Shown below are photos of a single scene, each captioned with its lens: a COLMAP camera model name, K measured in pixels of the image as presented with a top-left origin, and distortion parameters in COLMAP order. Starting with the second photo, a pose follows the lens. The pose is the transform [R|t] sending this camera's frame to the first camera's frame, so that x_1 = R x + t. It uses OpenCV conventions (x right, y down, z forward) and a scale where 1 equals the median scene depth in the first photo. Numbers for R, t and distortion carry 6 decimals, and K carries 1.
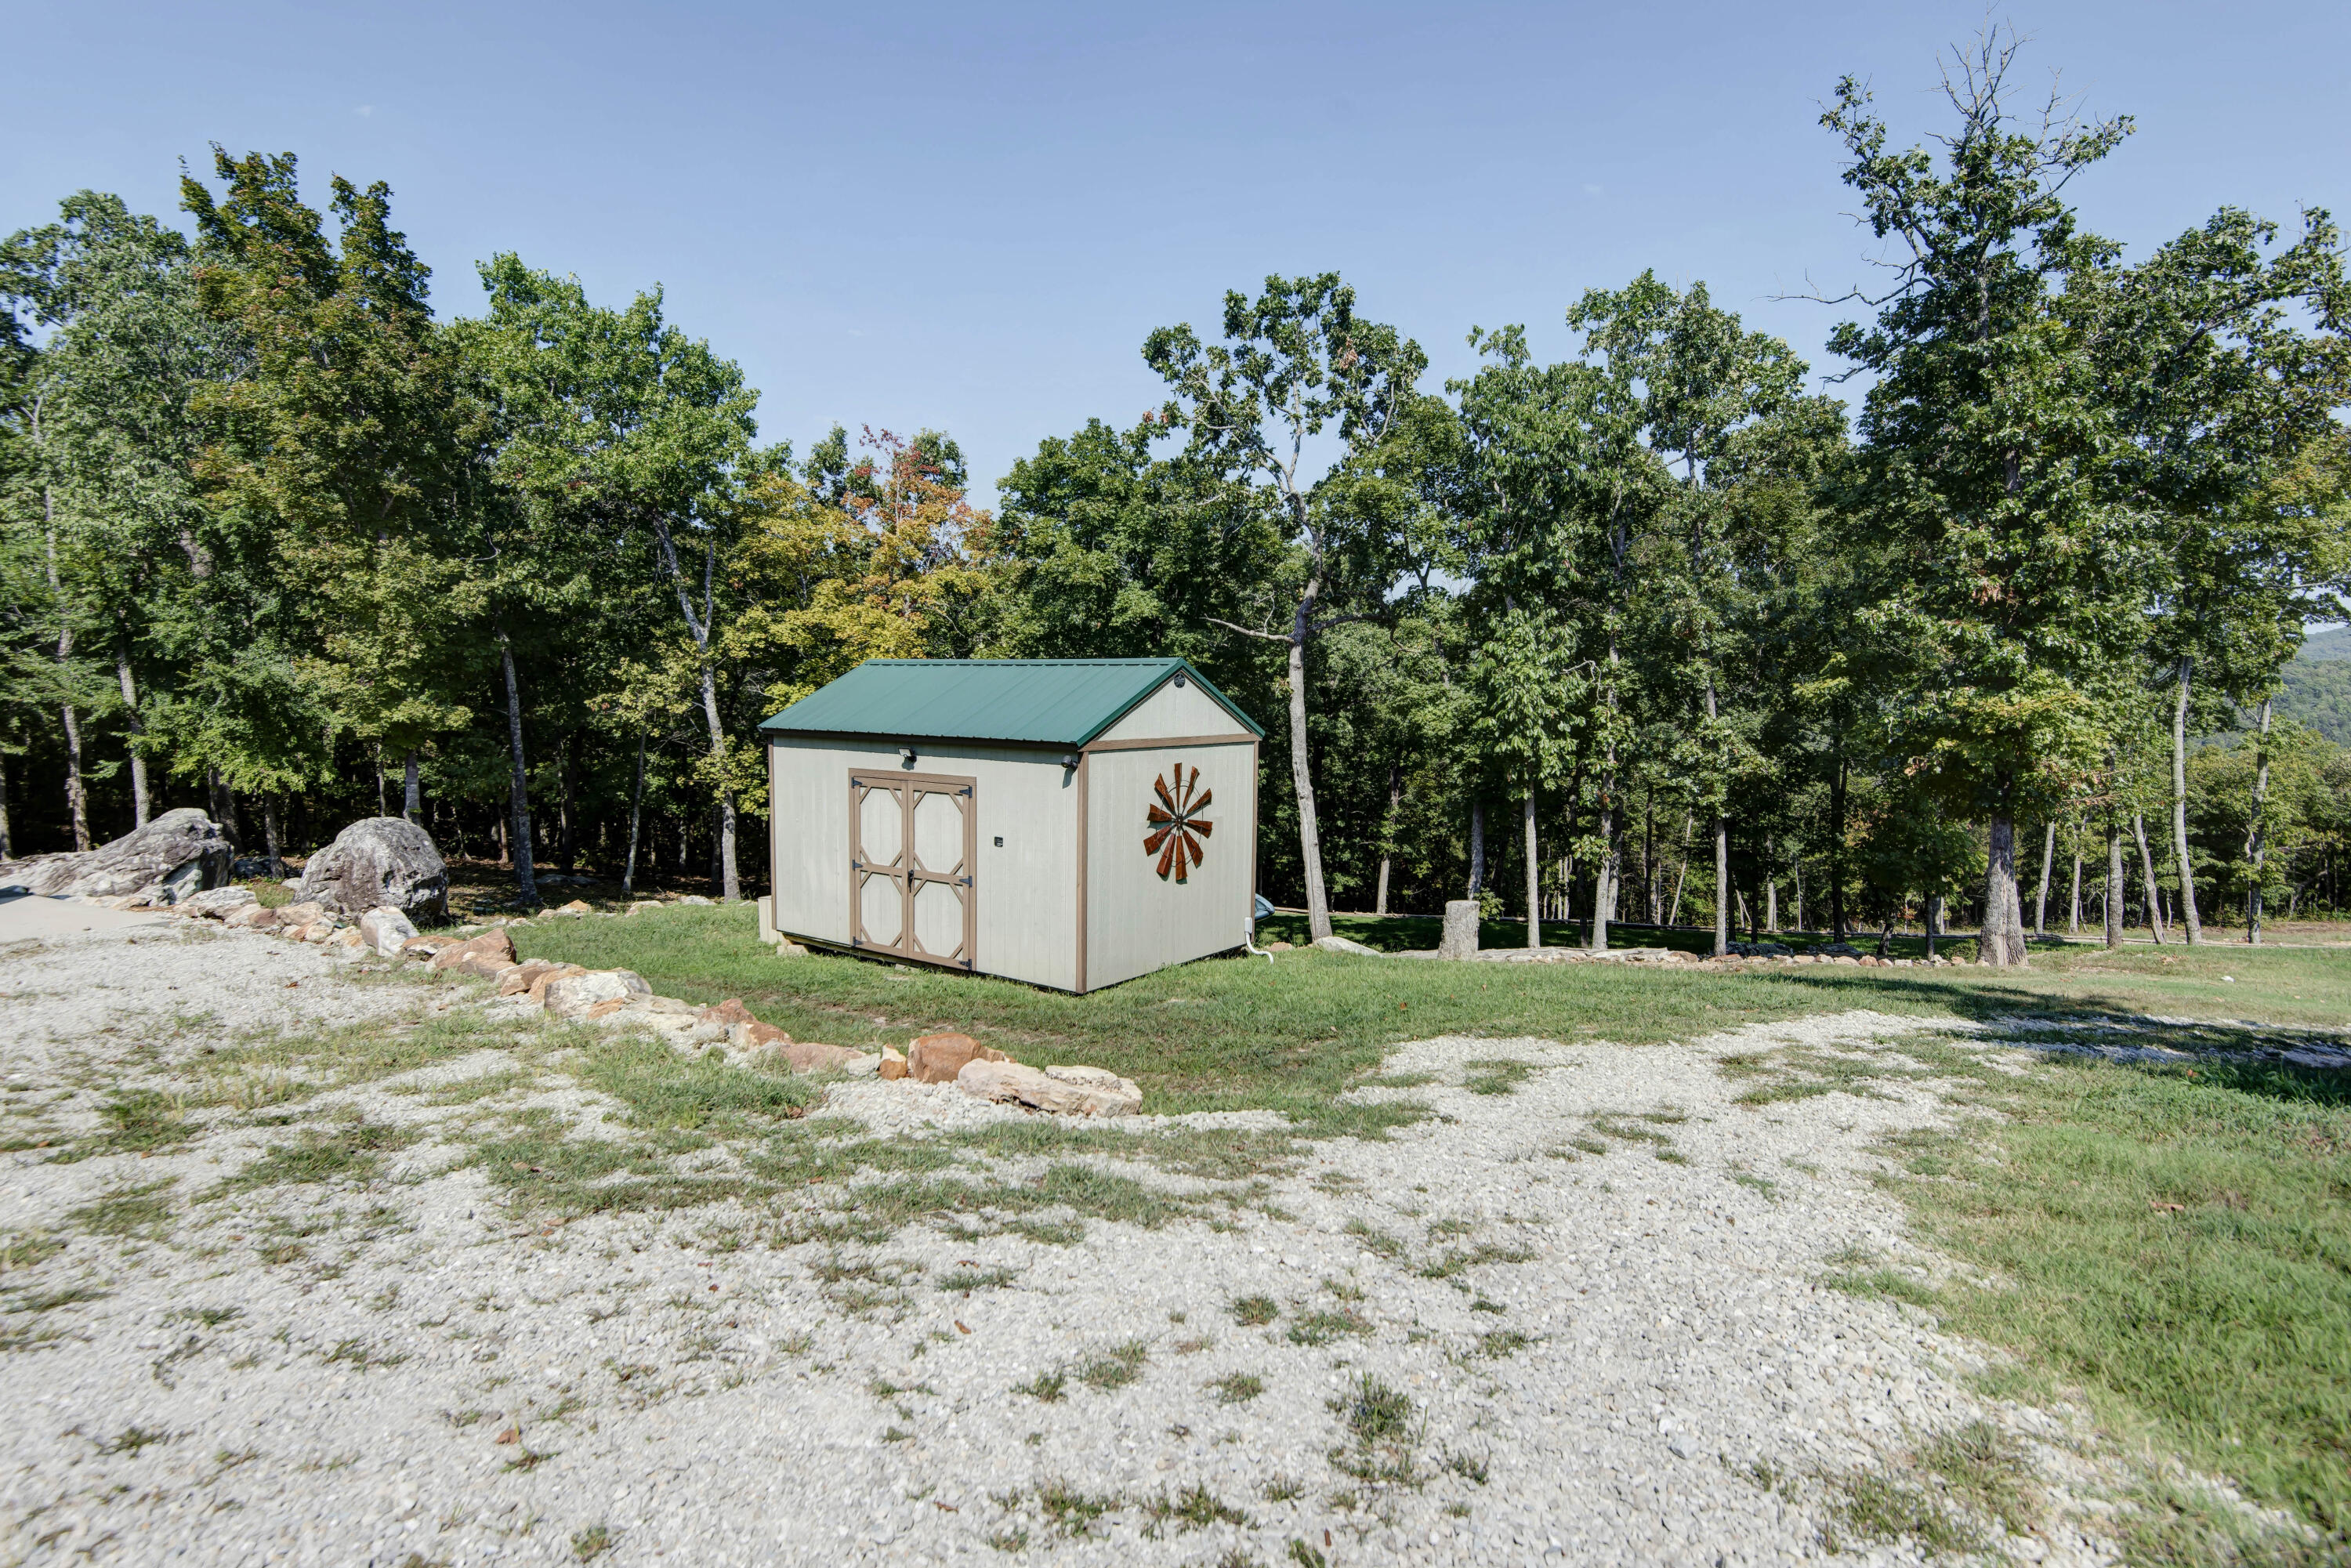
lens RADIAL K [[1290.4, 0, 1180.1], [0, 1290.4, 779.3], [0, 0, 1]] dist [0.033930, -0.000125]
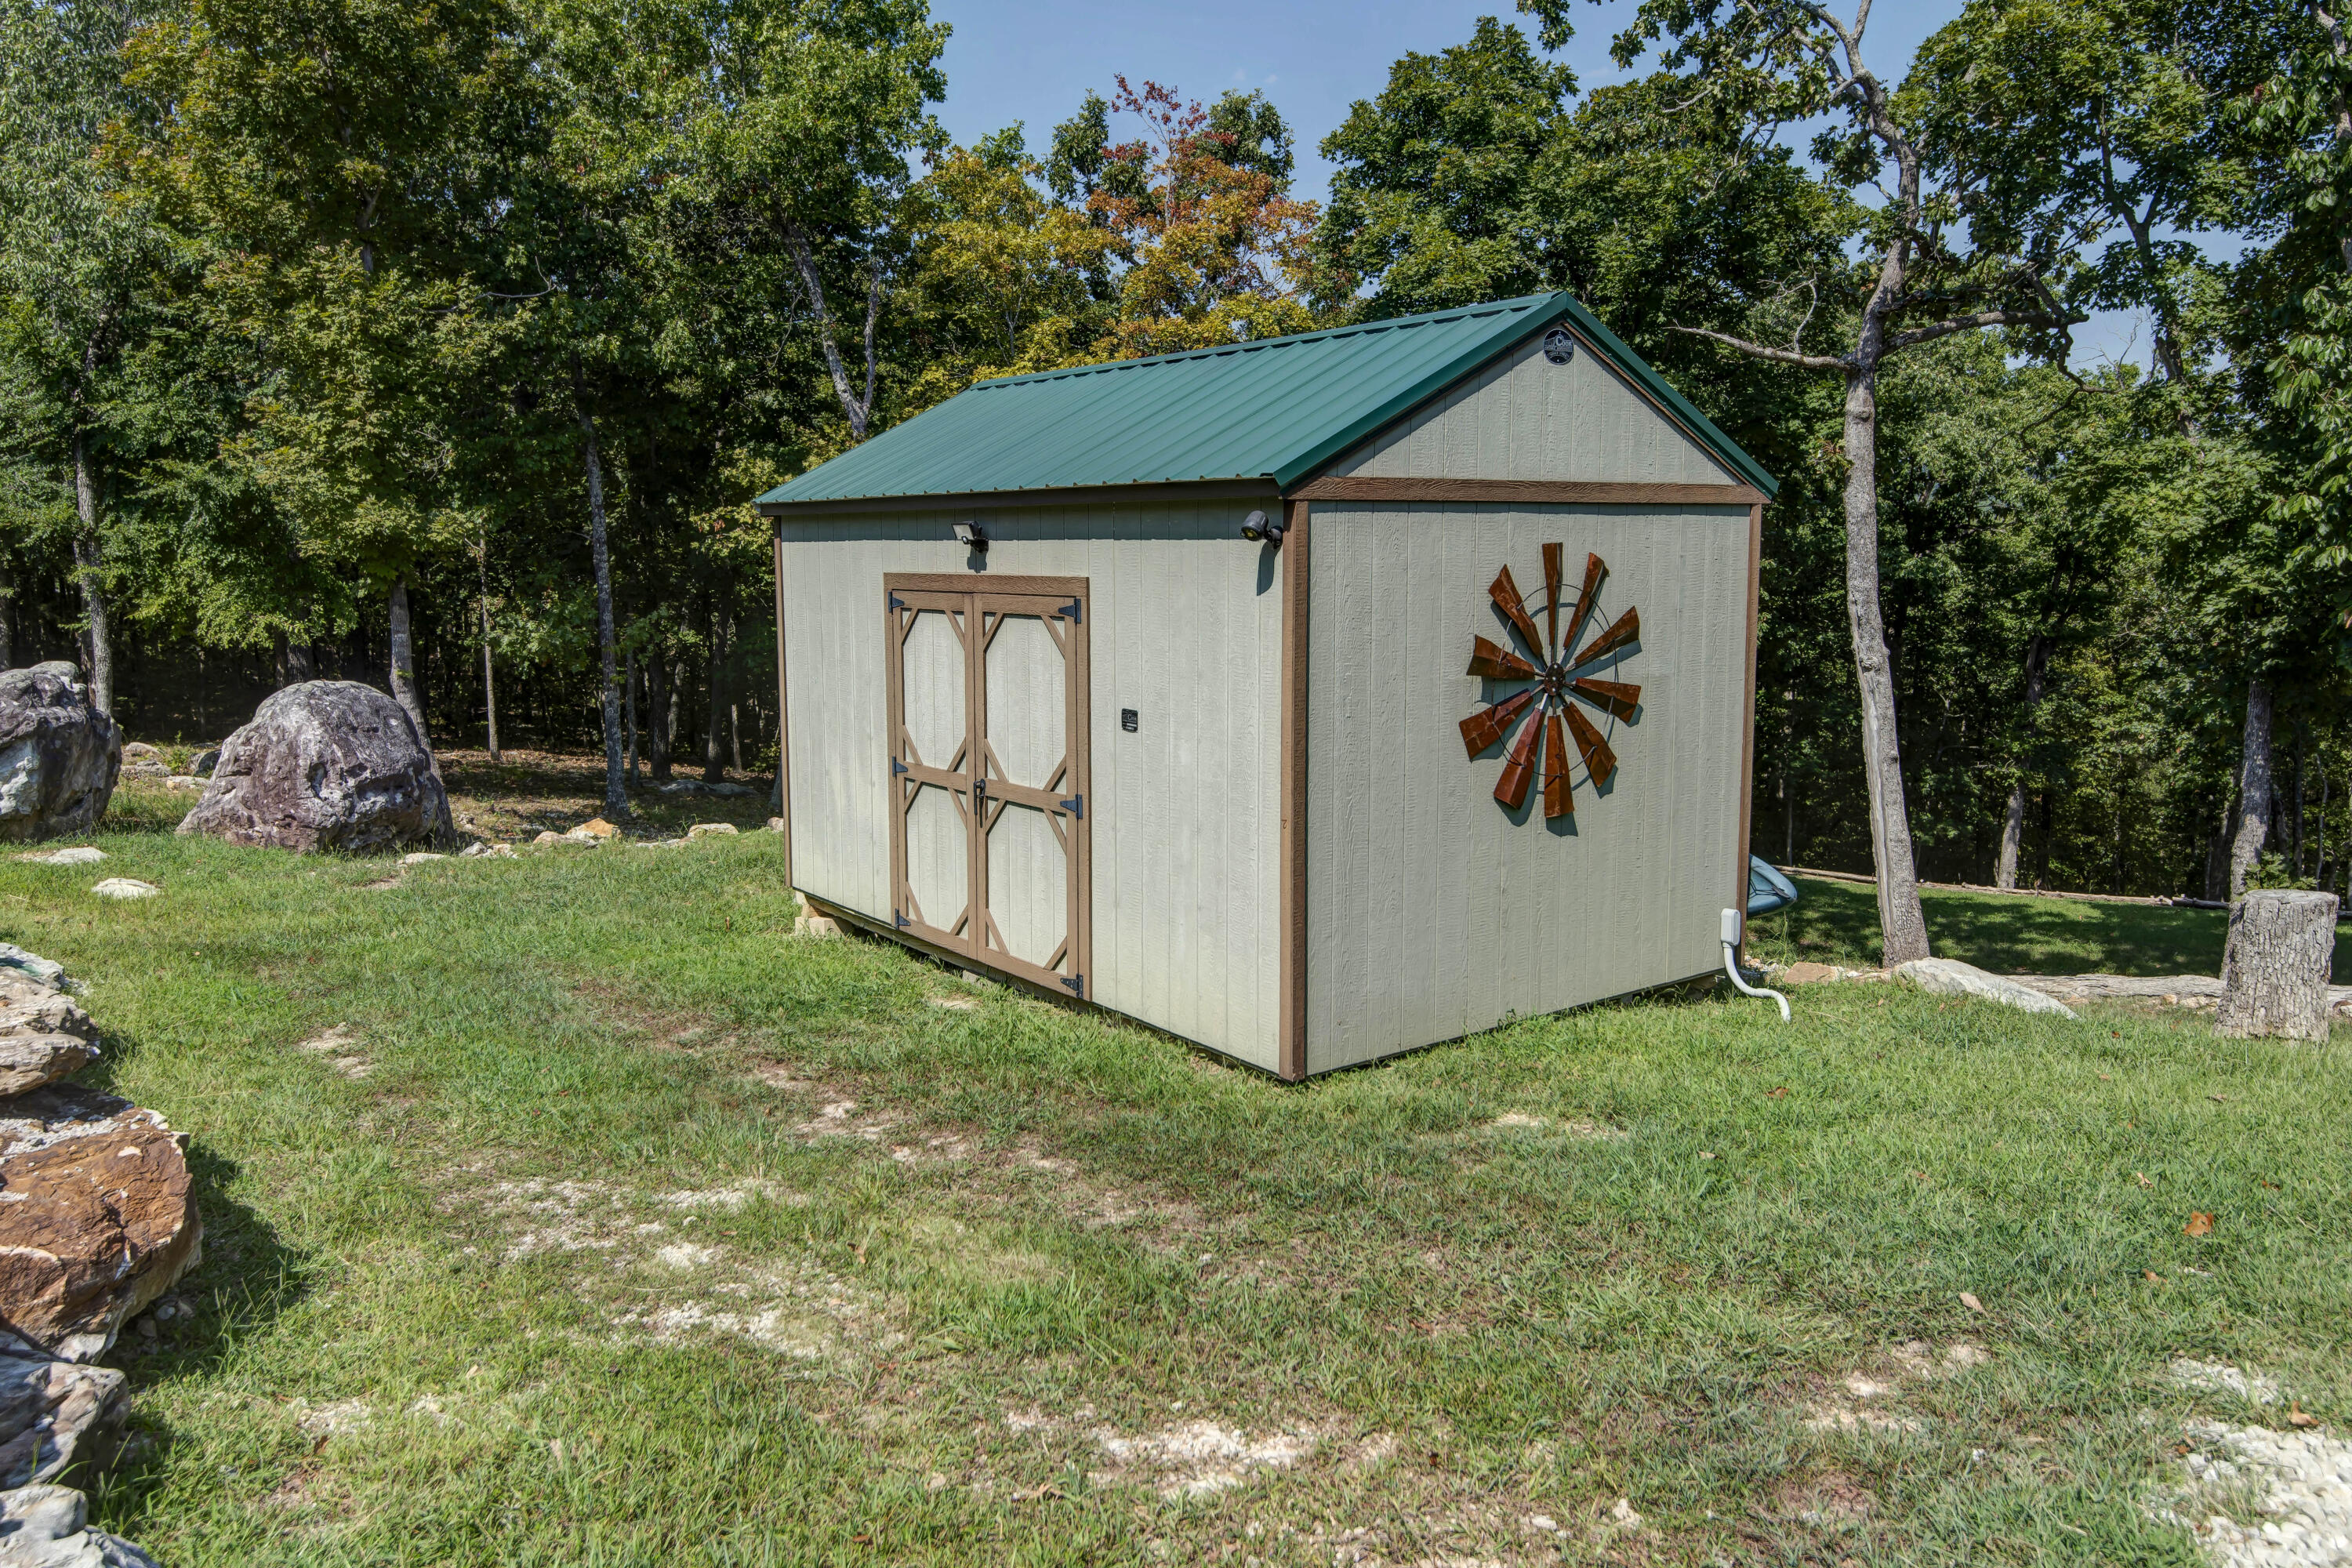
lens RADIAL K [[1632.1, 0, 1173.0], [0, 1632.1, 712.9], [0, 0, 1]] dist [0.026361, -0.006297]
pose [[0.953749, 0.012796, -0.300332, 0.033742], [-0.007297, 0.999785, 0.019424, 0.027093], [0.300516, -0.016335, 0.953637, 0.362373]]
